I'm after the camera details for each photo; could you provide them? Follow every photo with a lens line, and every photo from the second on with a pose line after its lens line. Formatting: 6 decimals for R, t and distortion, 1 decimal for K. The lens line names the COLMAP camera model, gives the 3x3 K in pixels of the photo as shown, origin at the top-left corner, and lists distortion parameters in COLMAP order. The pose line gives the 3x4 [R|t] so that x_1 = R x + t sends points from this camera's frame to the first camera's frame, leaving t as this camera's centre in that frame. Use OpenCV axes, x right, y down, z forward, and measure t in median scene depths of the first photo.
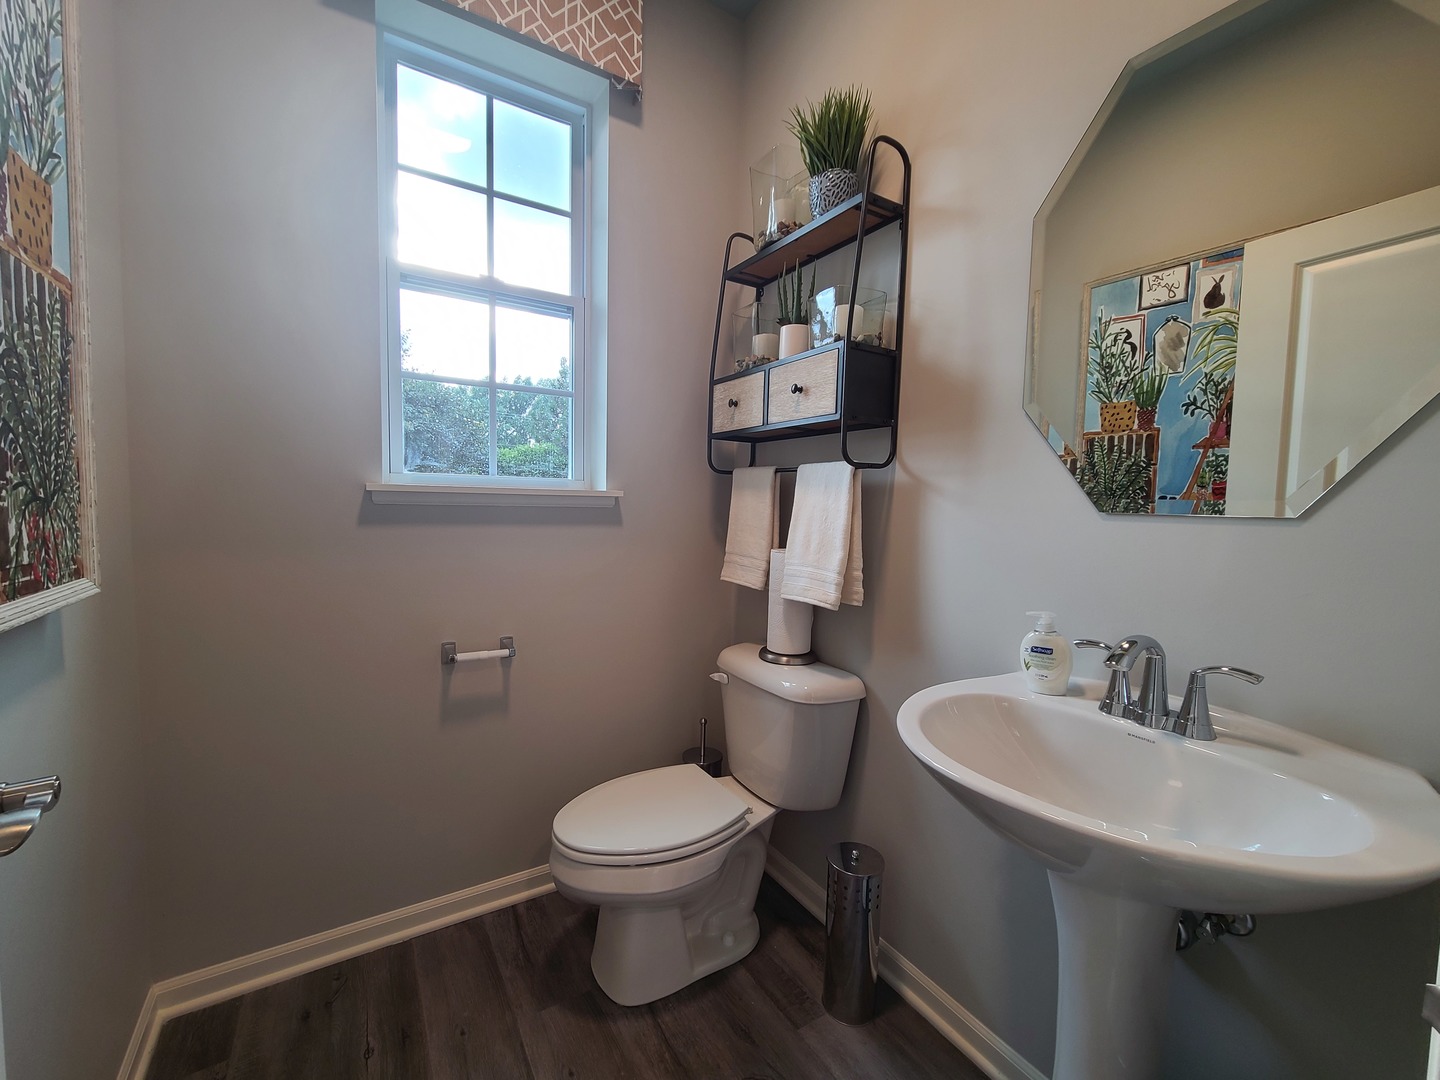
lens RADIAL K [[591.8, 0, 710.7], [0, 591.8, 543.9], [0, 0, 1]] dist [0.000572, -0.000284]
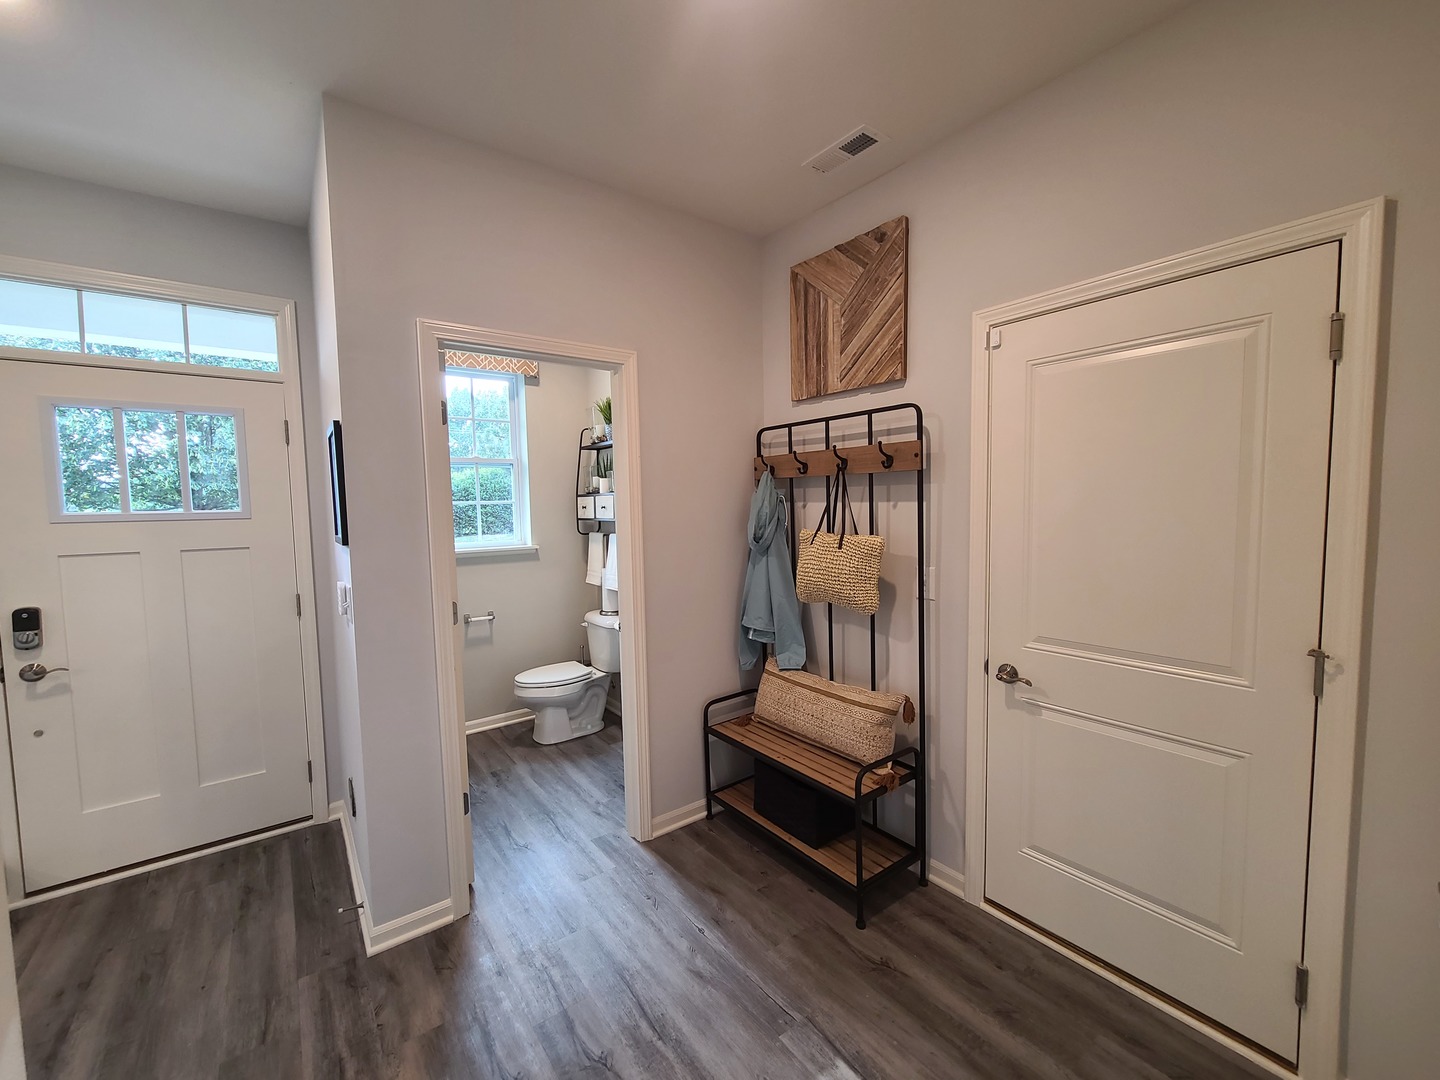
lens RADIAL K [[591.8, 0, 710.7], [0, 591.8, 543.9], [0, 0, 1]] dist [0.000572, -0.000284]
pose [[0.995514, -0.044712, 0.083384, 0.346091], [0.043960, 0.998975, 0.010829, -0.098245], [-0.083783, -0.007115, 0.996459, -1.436101]]
